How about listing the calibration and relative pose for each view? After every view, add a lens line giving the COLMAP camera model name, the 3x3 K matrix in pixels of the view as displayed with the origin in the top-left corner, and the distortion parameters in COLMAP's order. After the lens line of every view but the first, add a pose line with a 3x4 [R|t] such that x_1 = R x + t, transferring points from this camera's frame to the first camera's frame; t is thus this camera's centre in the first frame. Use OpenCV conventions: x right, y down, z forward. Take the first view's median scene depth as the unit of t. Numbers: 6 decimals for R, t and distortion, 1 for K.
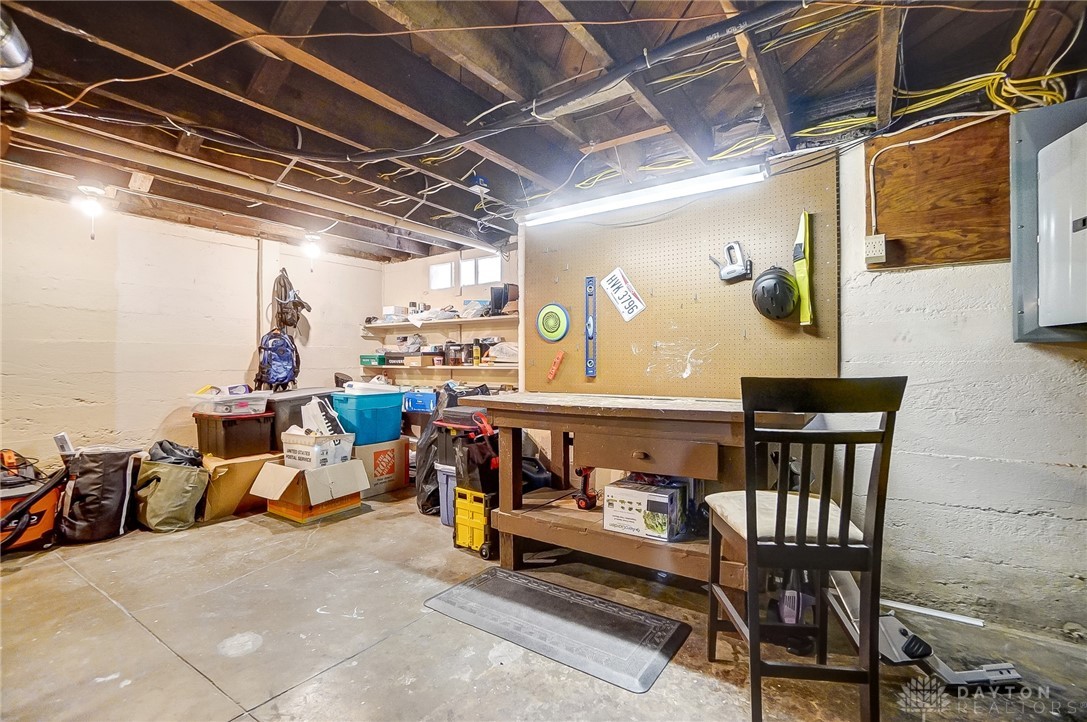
lens RADIAL K [[483.1, 0, 544.7], [0, 483.1, 362.3], [0, 0, 1]] dist [-0.042026, 0.010456]
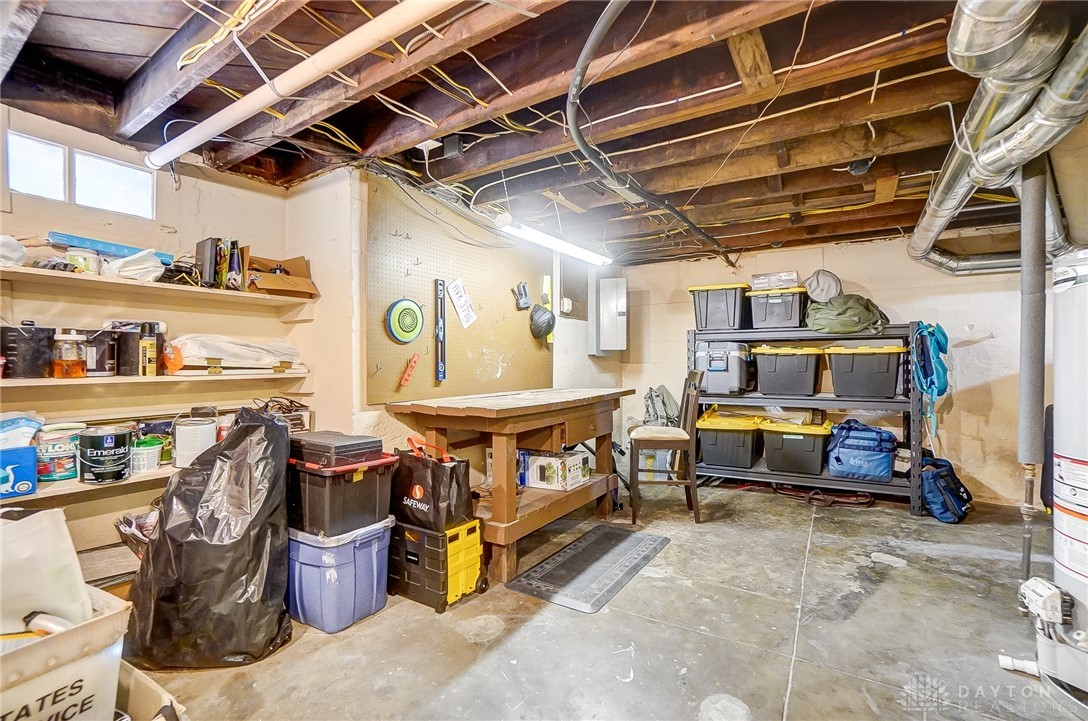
lens RADIAL K [[483.5, 0, 545.5], [0, 483.5, 363.7], [0, 0, 1]] dist [-0.042026, 0.010456]
pose [[-0.028677, -0.002739, 0.999585, -0.959337], [0.004576, 0.999985, 0.002872, -0.007578], [-0.999578, 0.004656, -0.028664, 0.873875]]
